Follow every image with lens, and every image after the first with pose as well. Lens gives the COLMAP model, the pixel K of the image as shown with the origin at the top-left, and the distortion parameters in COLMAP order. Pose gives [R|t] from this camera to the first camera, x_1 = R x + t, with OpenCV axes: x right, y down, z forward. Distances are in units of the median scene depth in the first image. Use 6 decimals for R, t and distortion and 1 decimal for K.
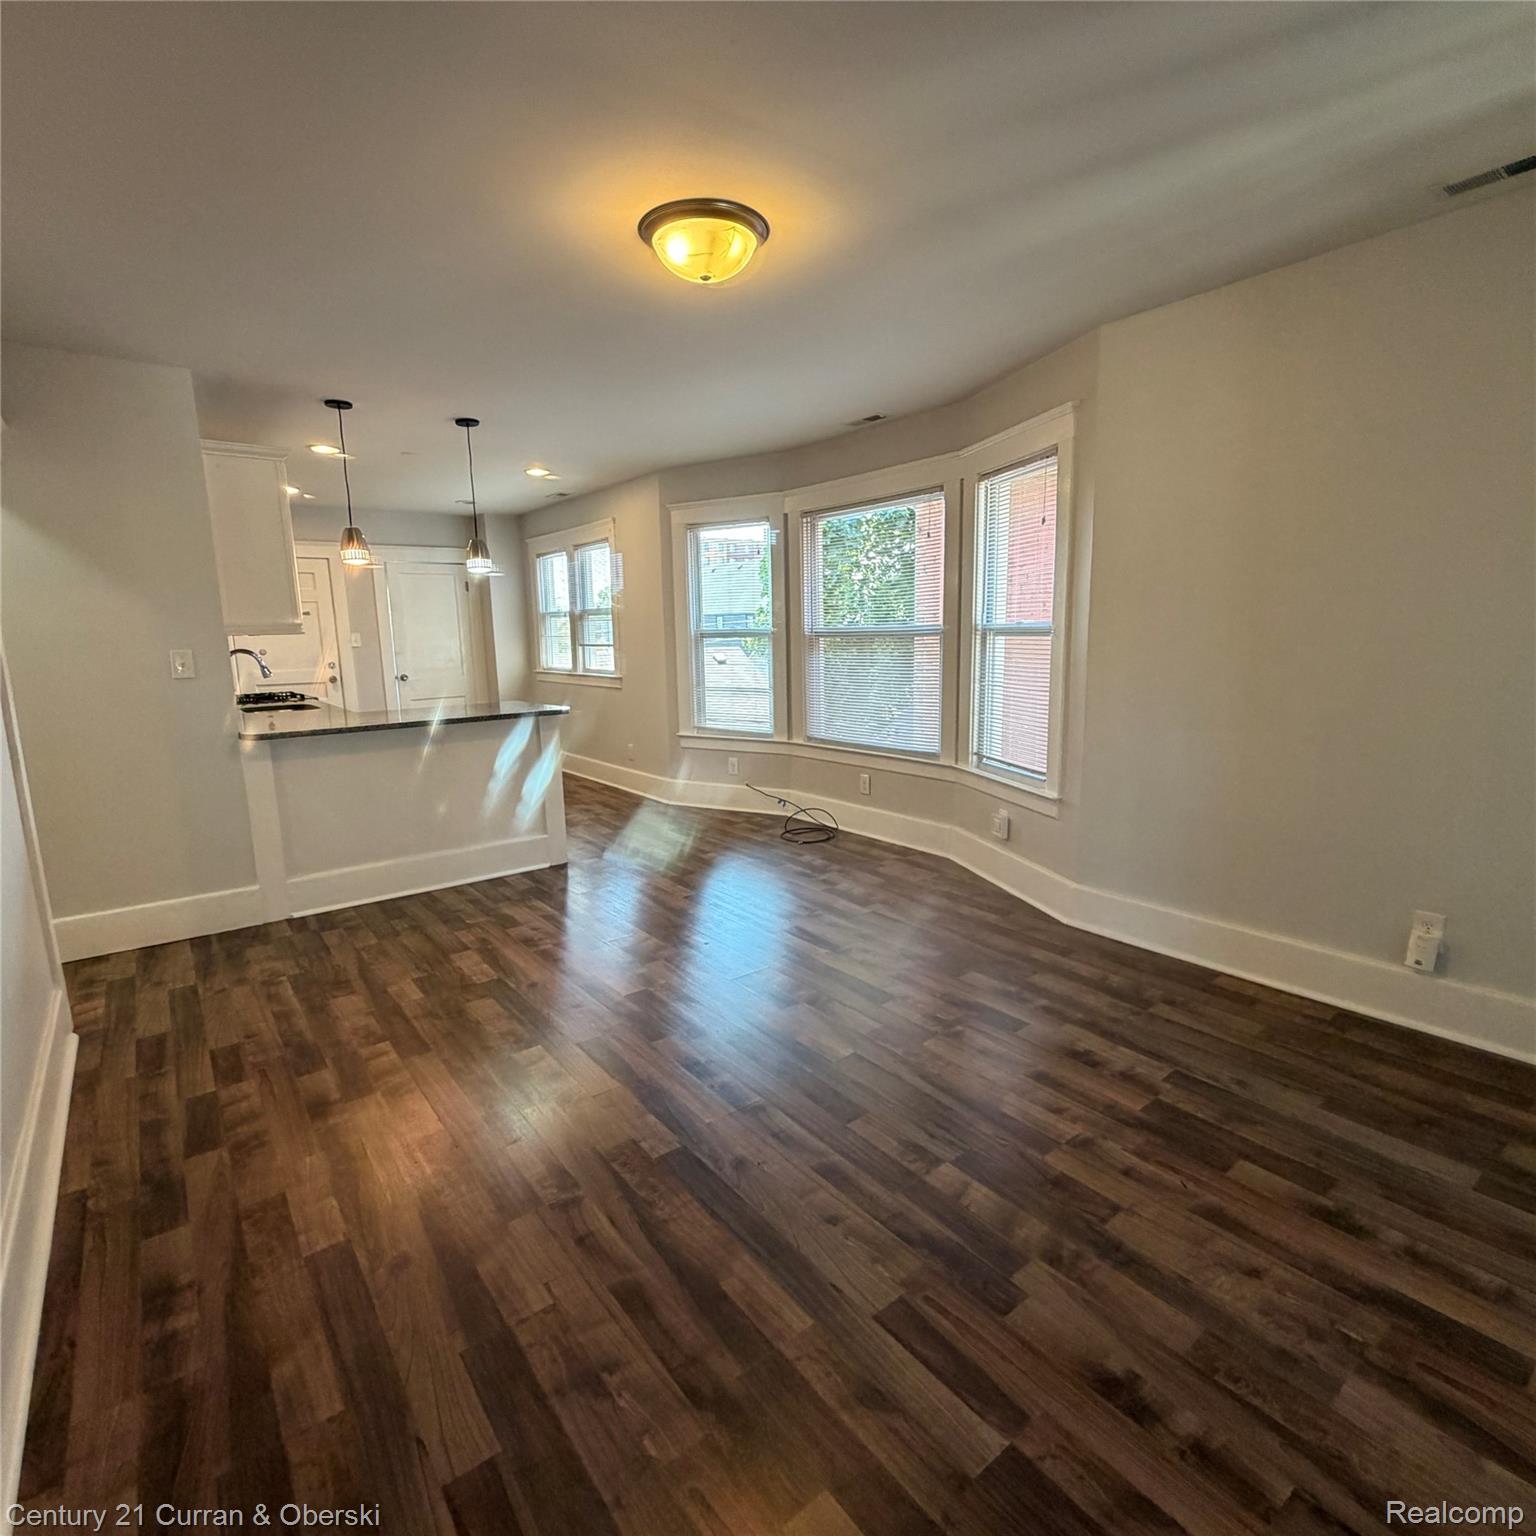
lens RADIAL K [[816.6, 0, 759.1], [0, 816.6, 771.4], [0, 0, 1]] dist [0.000604, -0.000624]
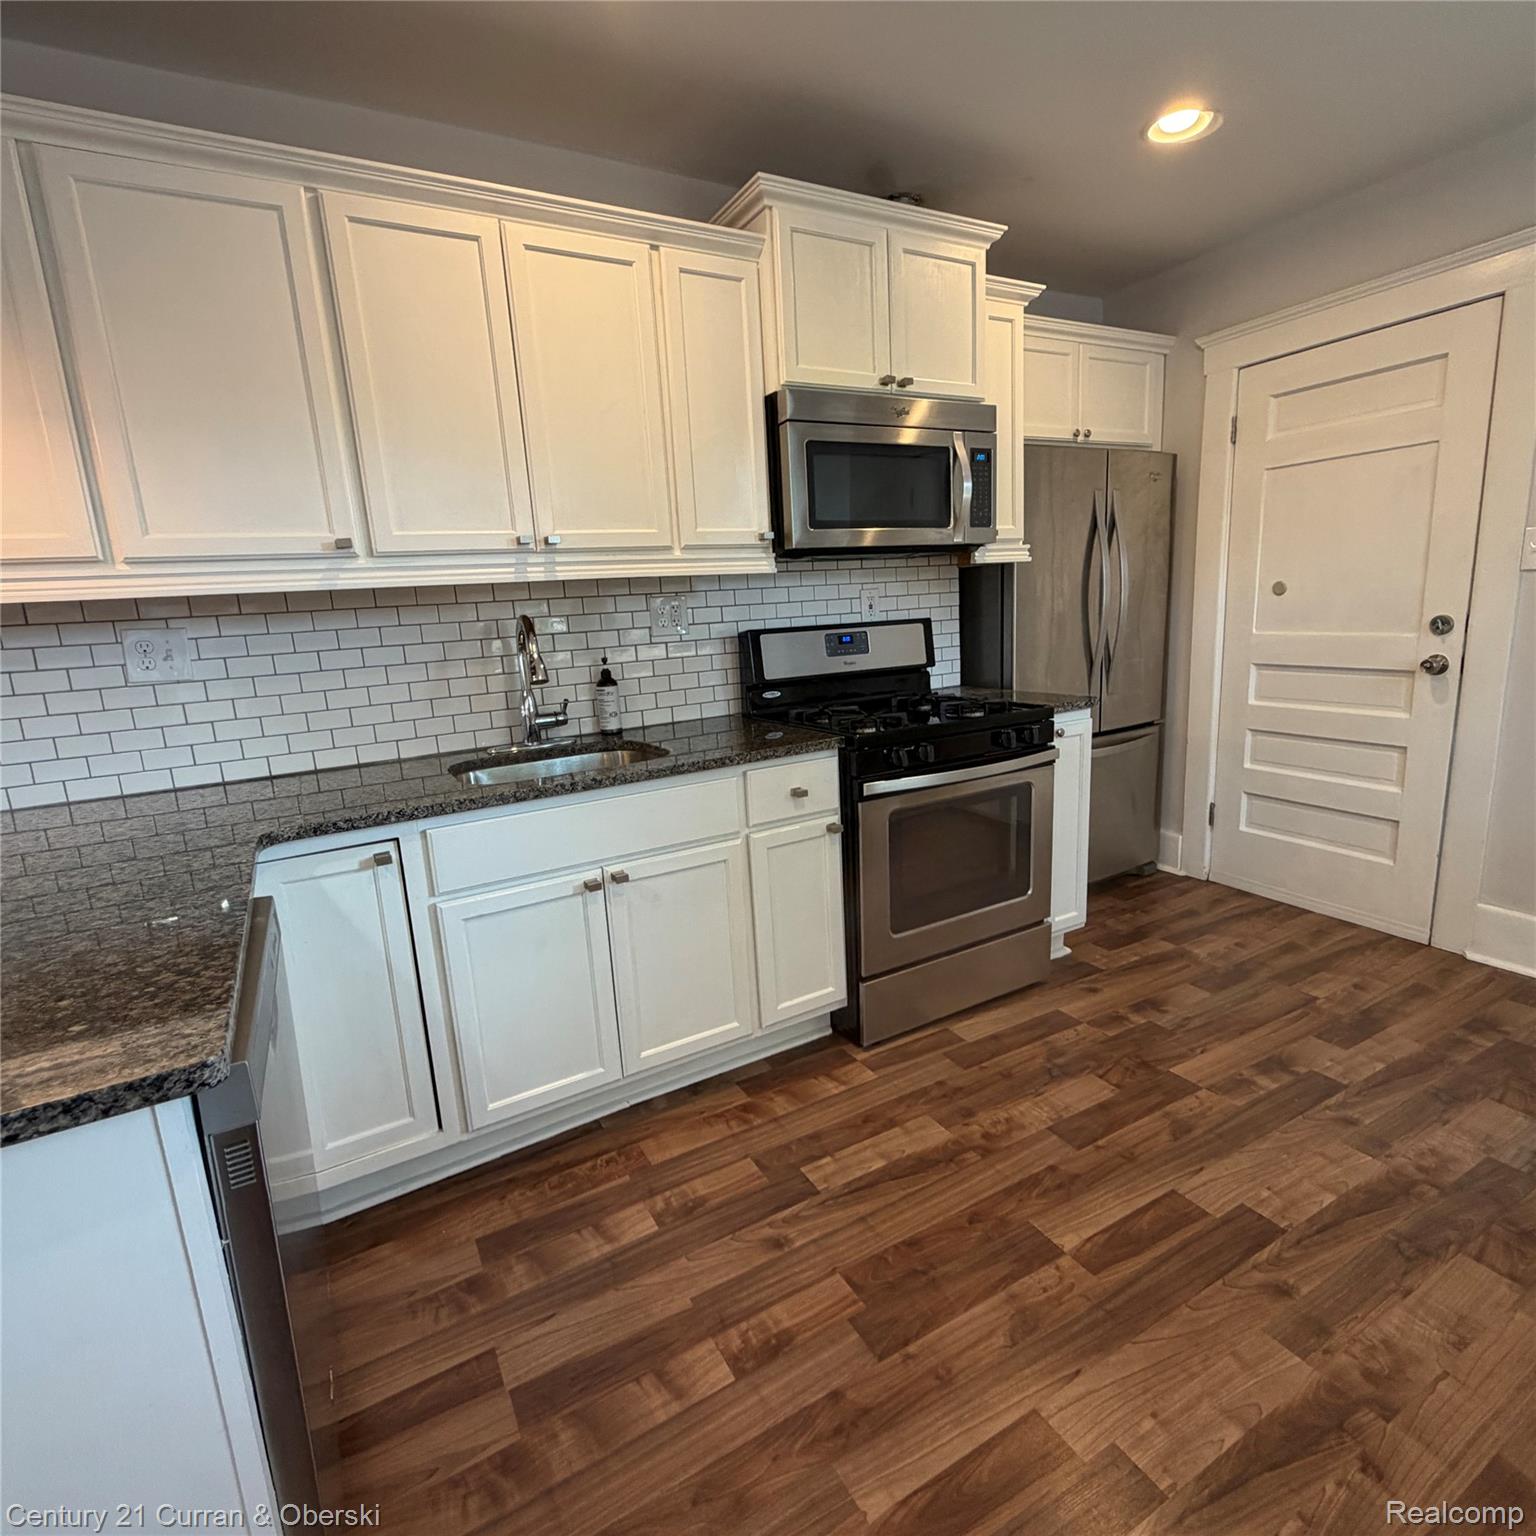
lens RADIAL K [[816.6, 0, 764.3], [0, 816.6, 766.3], [0, 0, 1]] dist [0.000604, -0.000624]
pose [[-0.142073, 0.221891, -0.964666, -0.303246], [-0.112713, 0.964586, 0.238472, -0.280487], [0.983418, 0.142610, -0.112031, 1.751315]]
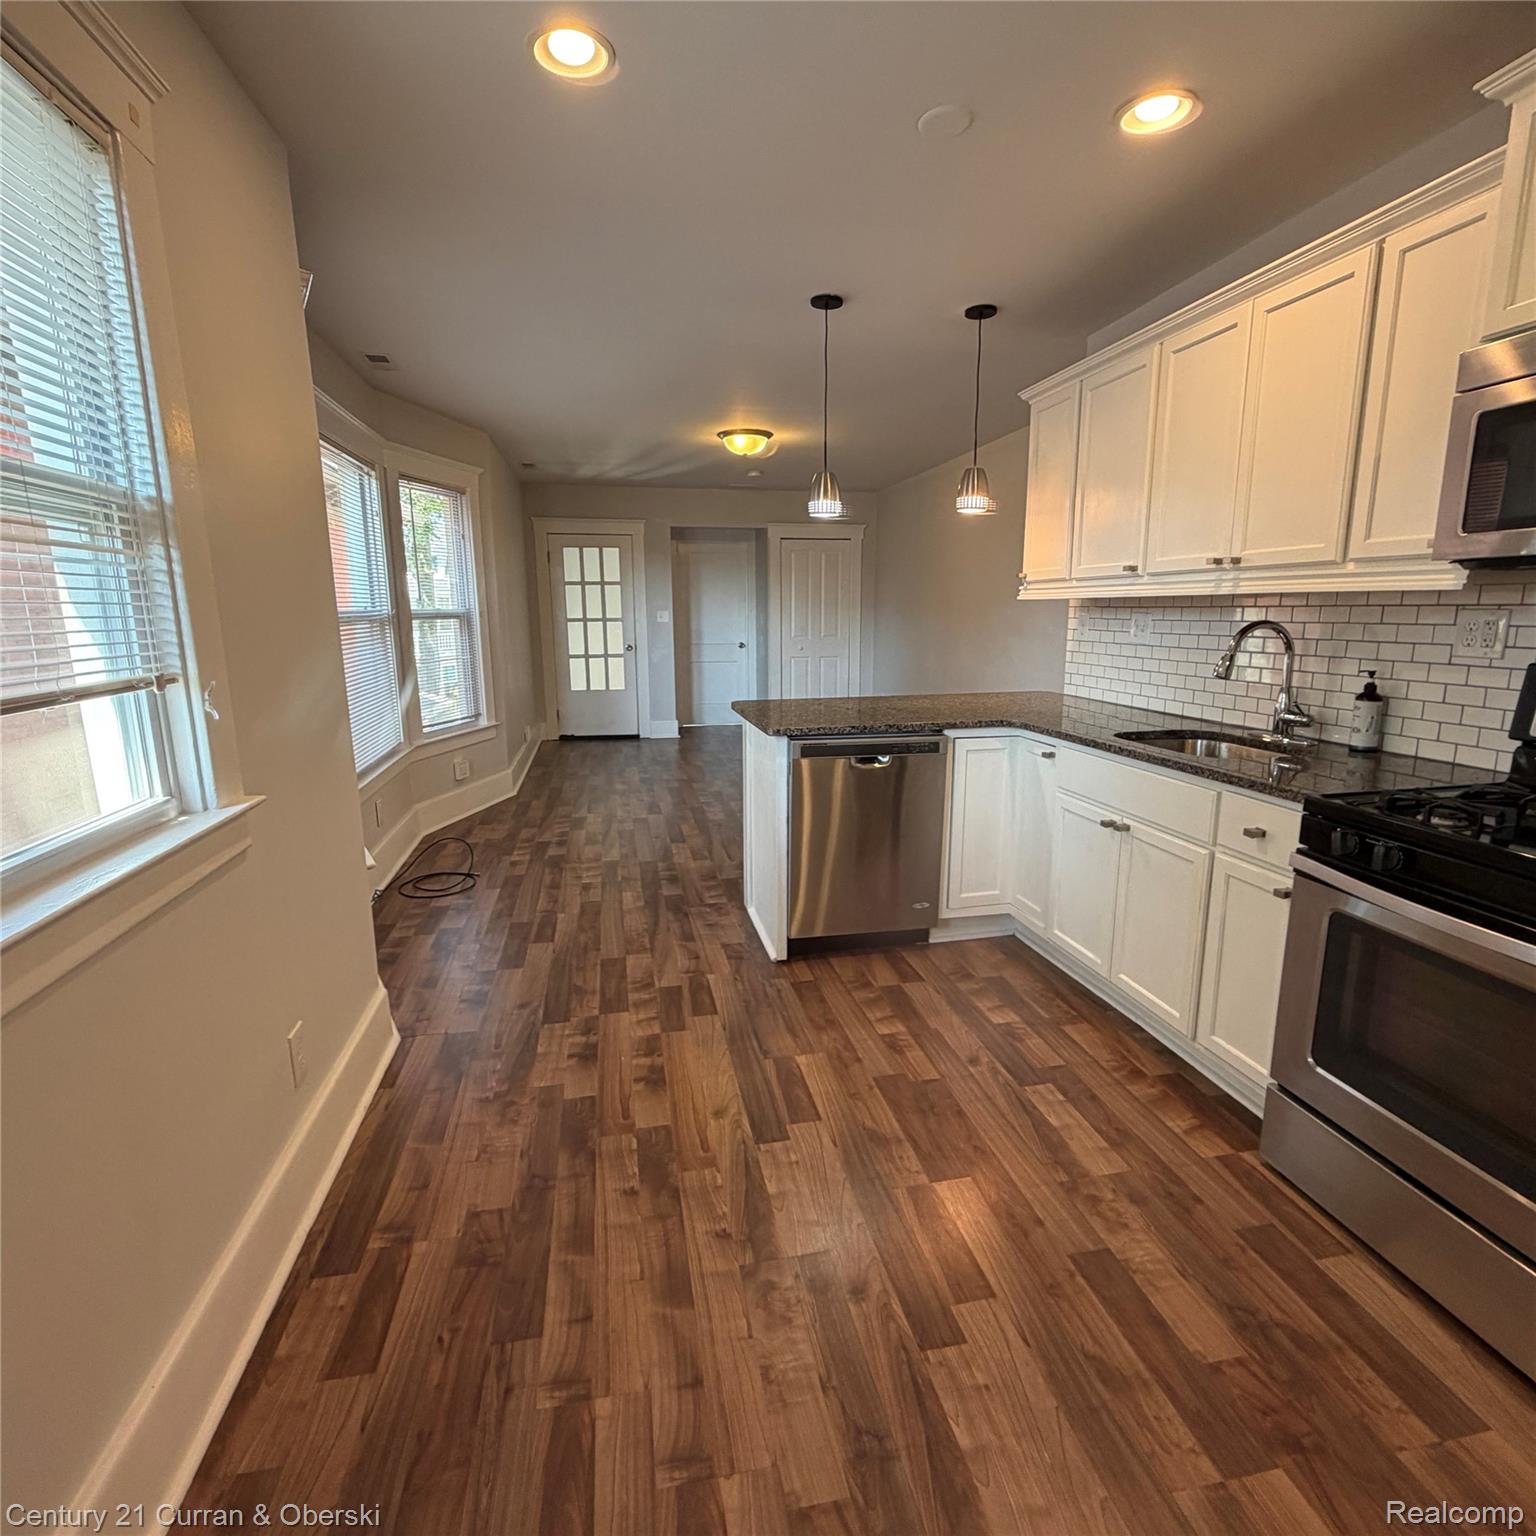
lens RADIAL K [[816.6, 0, 764.9], [0, 816.6, 767.7], [0, 0, 1]] dist [0.000604, -0.000624]
pose [[-0.897936, -0.056844, 0.436440, -0.855278], [0.103405, 0.936621, 0.334737, -0.392190], [-0.427807, 0.345703, -0.835147, 2.342827]]
